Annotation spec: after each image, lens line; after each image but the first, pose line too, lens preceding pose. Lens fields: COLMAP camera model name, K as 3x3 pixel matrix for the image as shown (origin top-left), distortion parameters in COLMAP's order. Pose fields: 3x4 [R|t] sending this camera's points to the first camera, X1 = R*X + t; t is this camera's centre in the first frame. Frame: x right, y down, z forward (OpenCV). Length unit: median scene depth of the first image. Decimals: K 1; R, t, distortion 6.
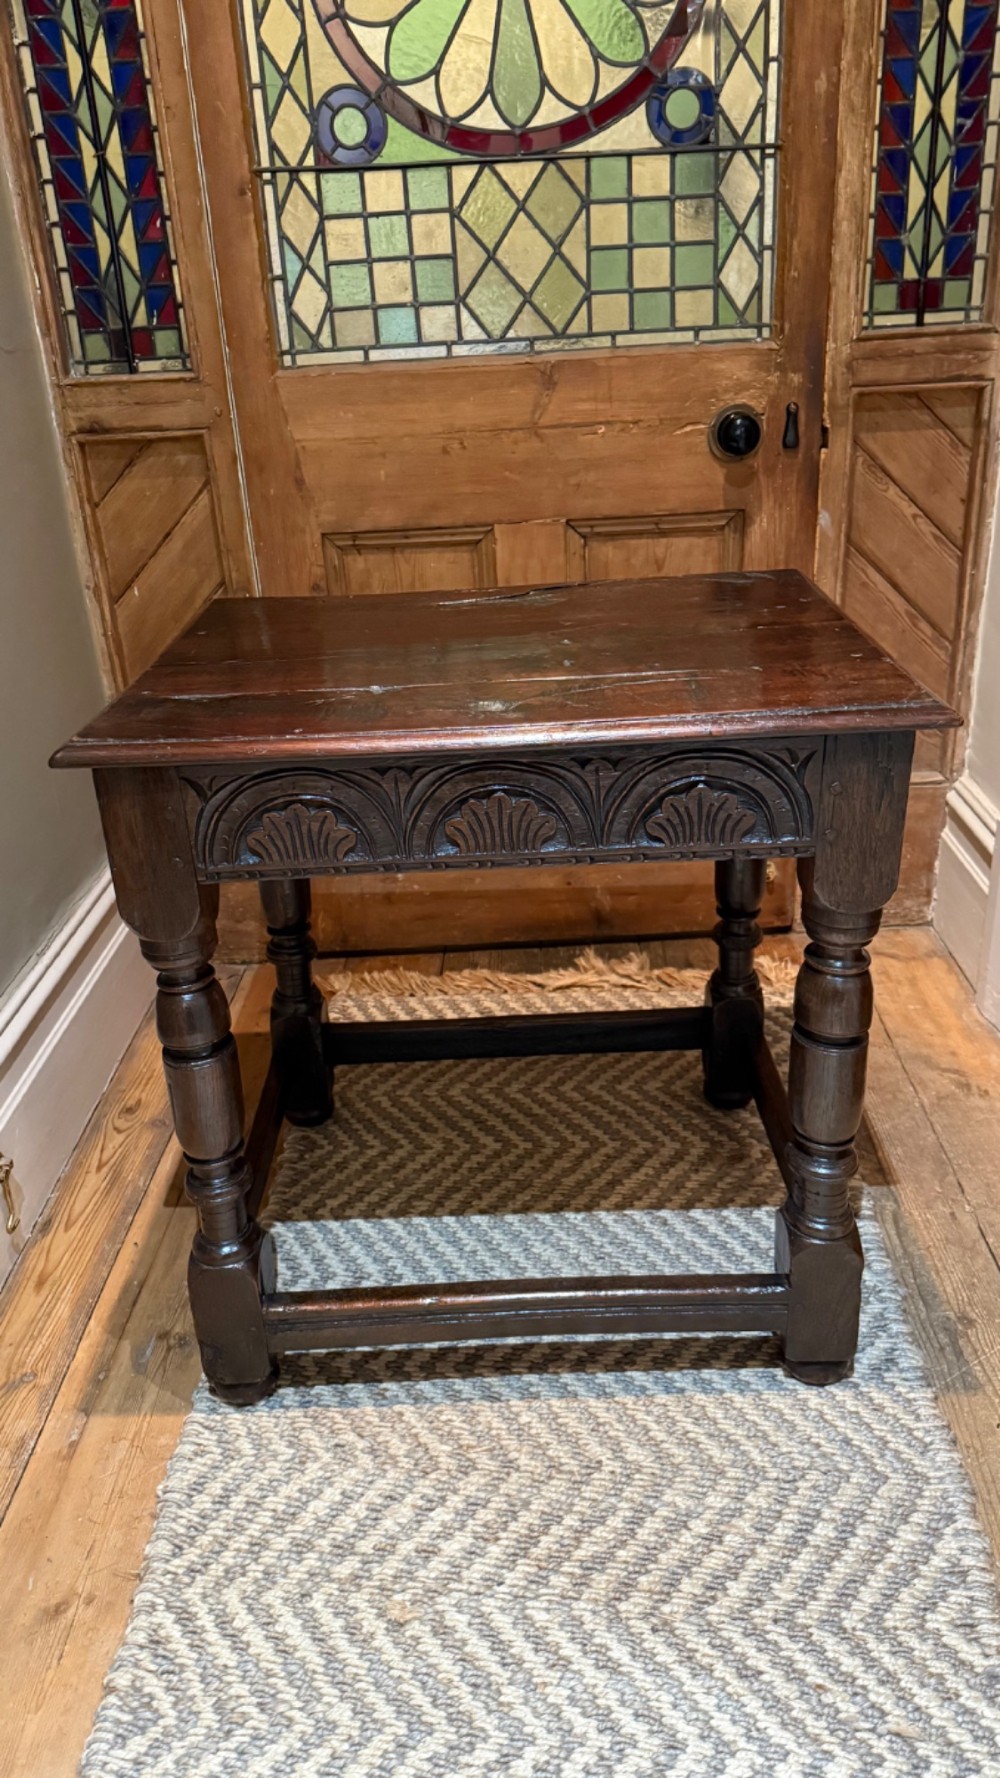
lens RADIAL K [[1248.0, 0, 470.1], [0, 1248.0, 936.9], [0, 0, 1]] dist [0.001696, -0.058153]
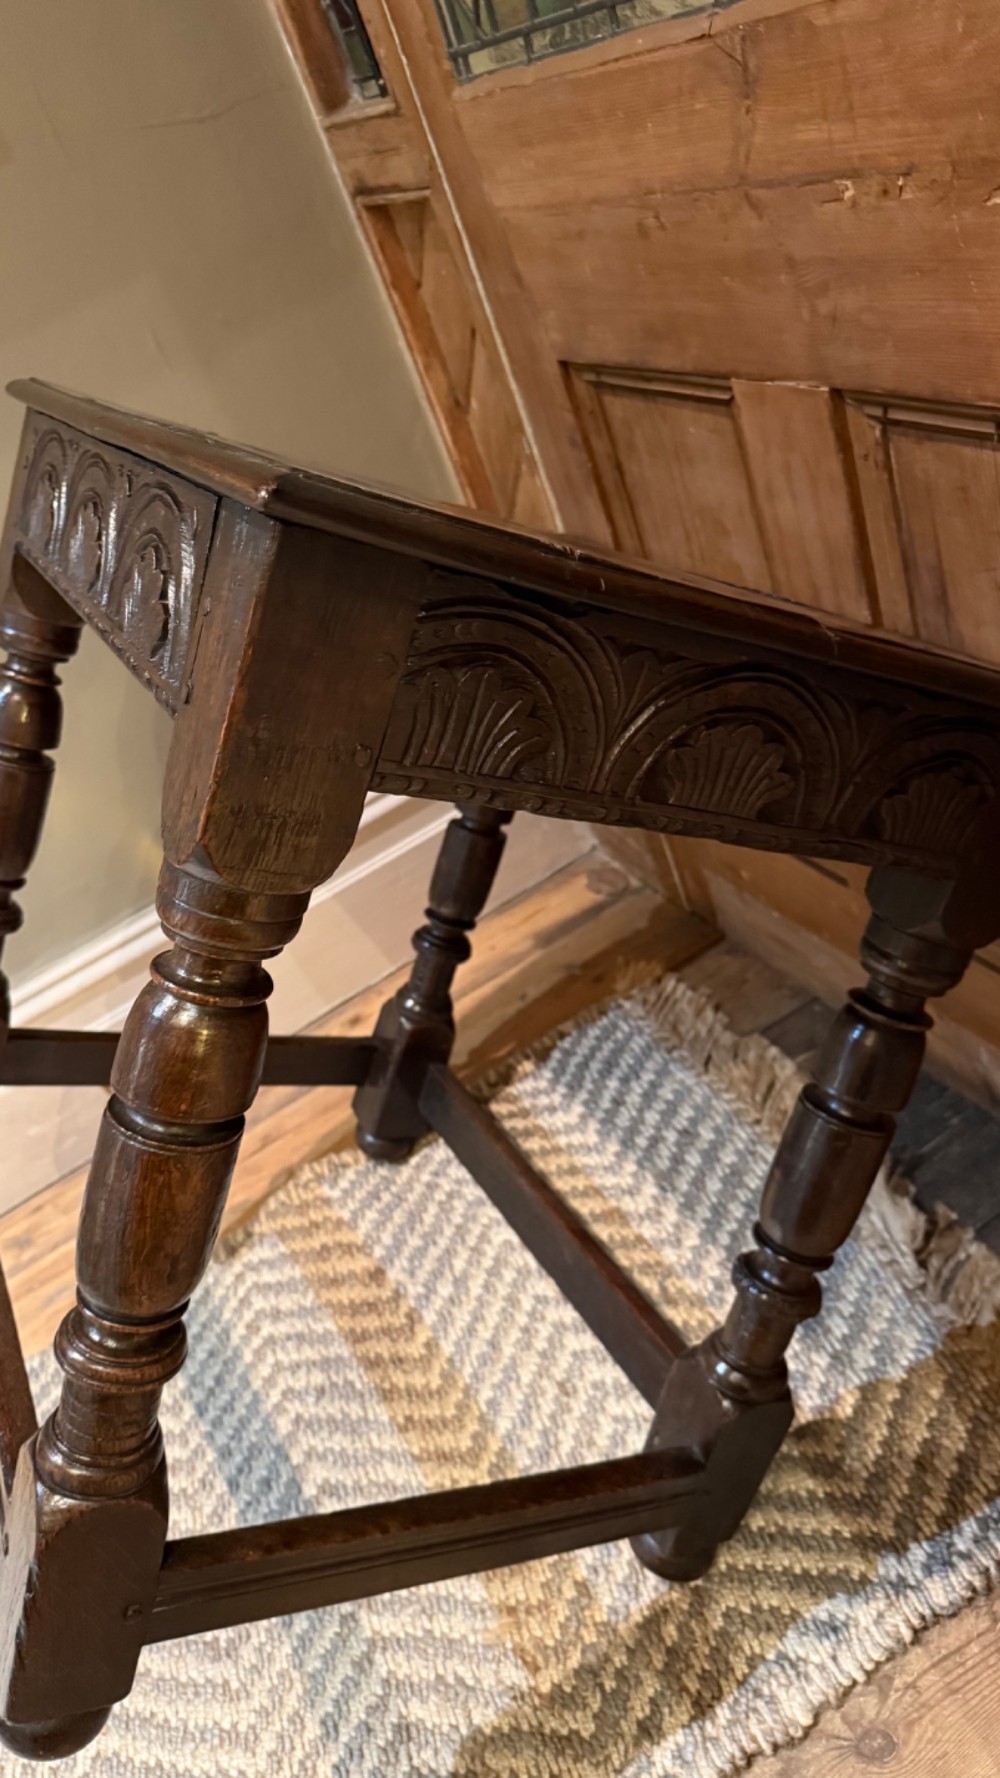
lens RADIAL K [[1245.4, 0, 483.0], [0, 1245.4, 882.4], [0, 0, 1]] dist [-0.010827, -0.043254]
pose [[0.471708, 0.425372, -0.772367, 0.463418], [-0.079403, 0.892876, 0.443247, -0.385960], [0.878173, -0.147755, 0.454952, 0.704651]]
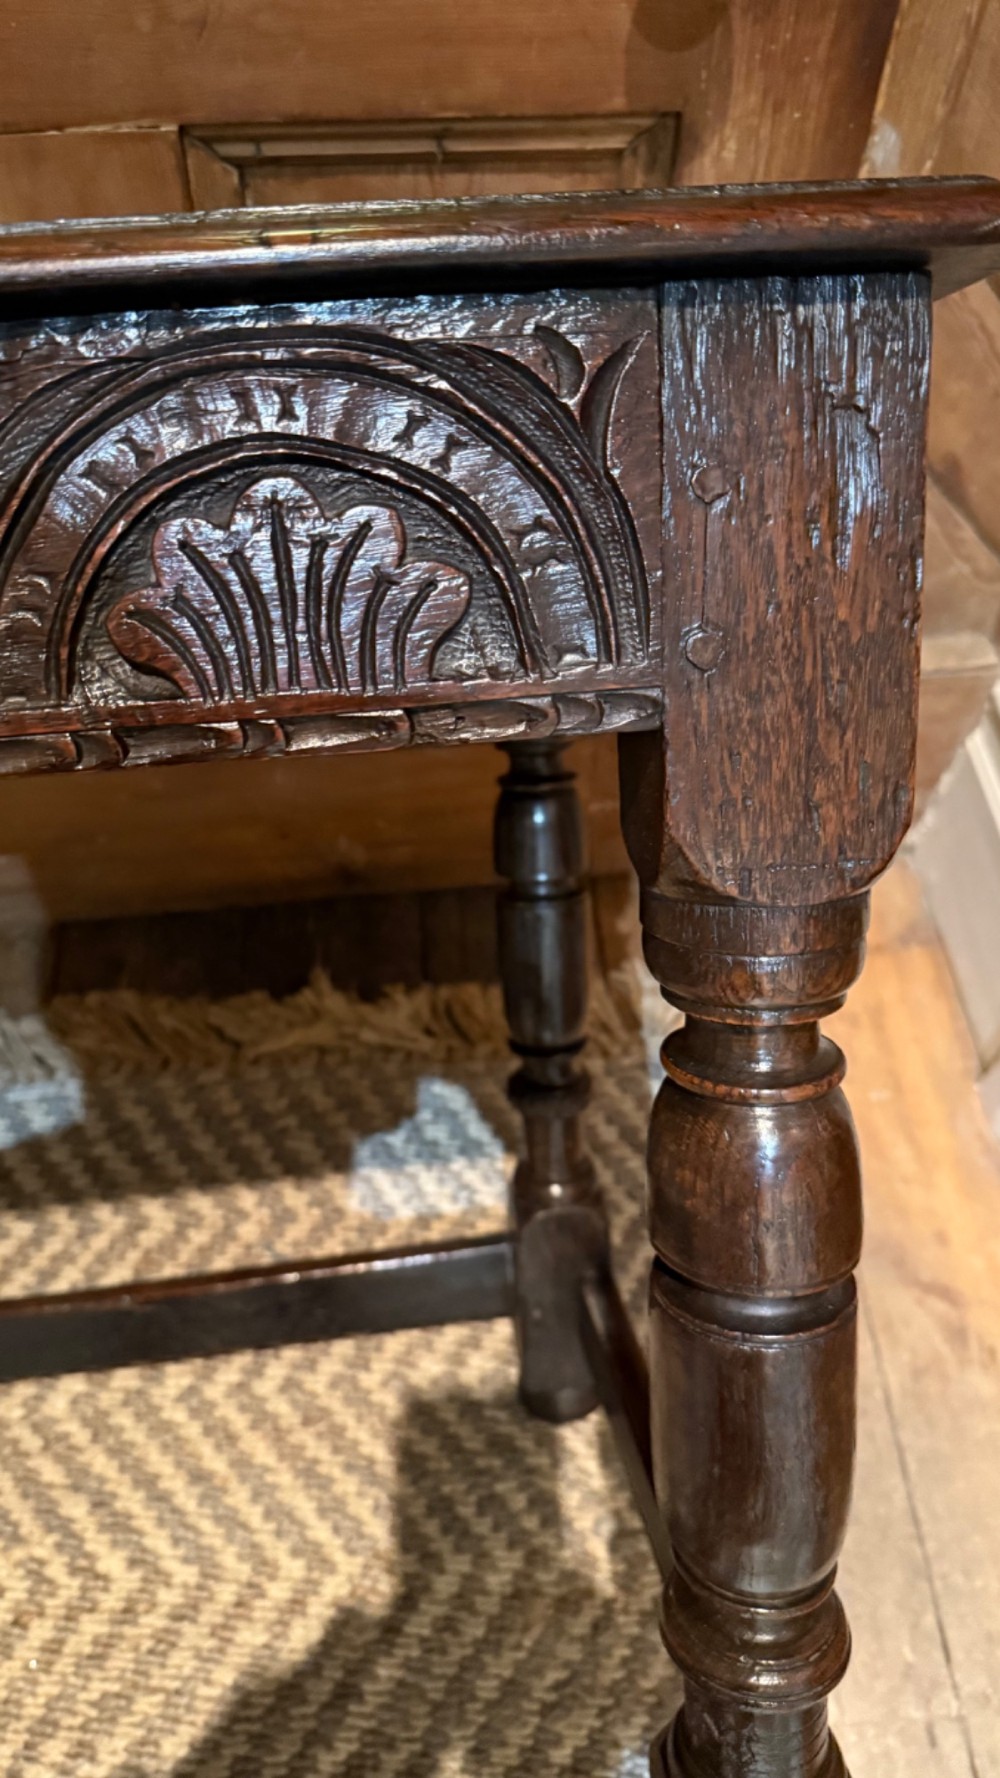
lens RADIAL K [[1264.6, 0, 500.0], [0, 1264.6, 889.0], [0, 0, 1]] dist [-0.040378, 0.000087]
pose [[0.987103, -0.055372, 0.150206, 0.108215], [-0.024765, 0.874163, 0.485000, -0.338680], [-0.158160, -0.482465, 0.861518, 0.624343]]
